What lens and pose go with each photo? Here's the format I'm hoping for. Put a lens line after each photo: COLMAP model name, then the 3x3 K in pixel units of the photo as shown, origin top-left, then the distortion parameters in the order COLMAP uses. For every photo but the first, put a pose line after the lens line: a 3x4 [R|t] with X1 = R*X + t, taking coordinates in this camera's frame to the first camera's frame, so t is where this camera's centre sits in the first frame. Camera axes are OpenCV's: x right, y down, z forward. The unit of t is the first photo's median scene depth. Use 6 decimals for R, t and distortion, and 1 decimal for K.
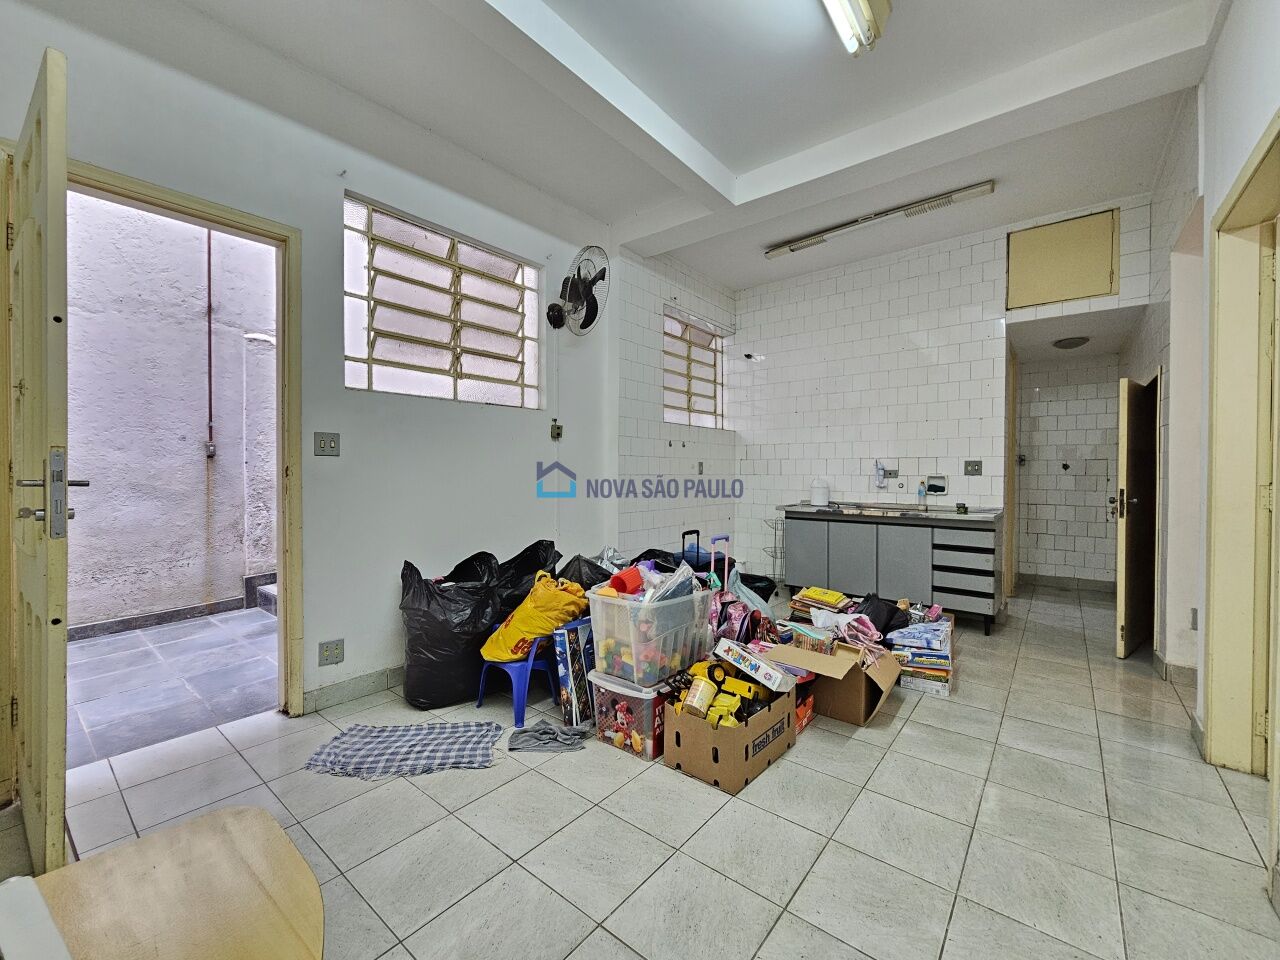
lens RADIAL K [[522.9, 0, 640.0], [0, 522.9, 480.0], [0, 0, 1]] dist [-0.000816, 0.000821]
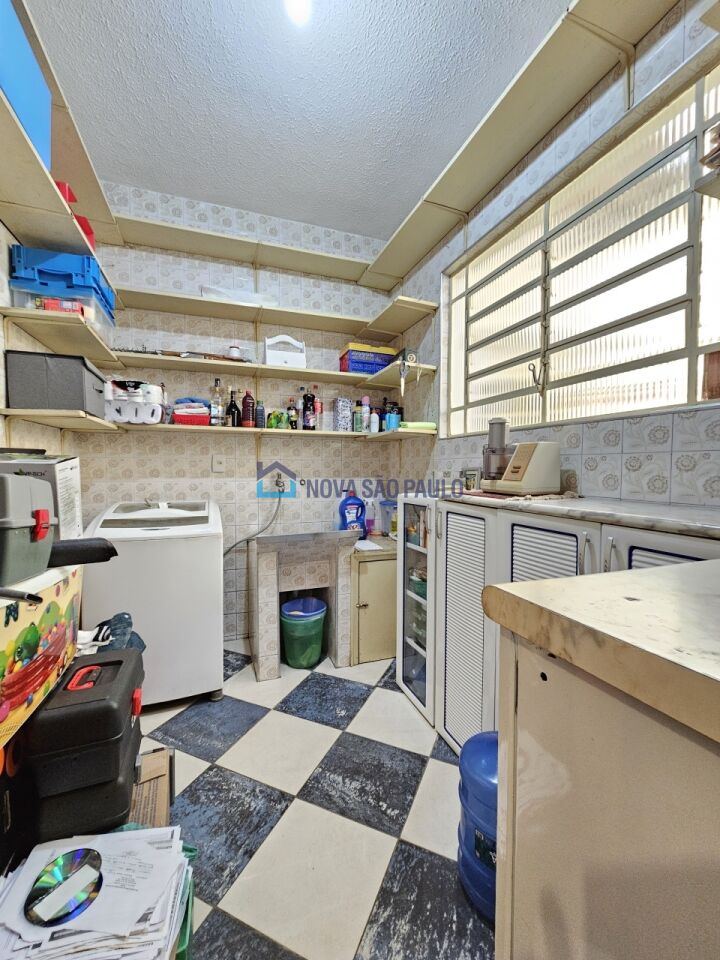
lens RADIAL K [[392.2, 0, 360.0], [0, 392.2, 480.0], [0, 0, 1]] dist [-0.000816, 0.000821]
pose [[-0.520392, 0.006794, -0.853900, 0.539528], [-0.014015, 0.999766, 0.016496, -0.148751], [0.853812, 0.020552, -0.520175, 2.203798]]
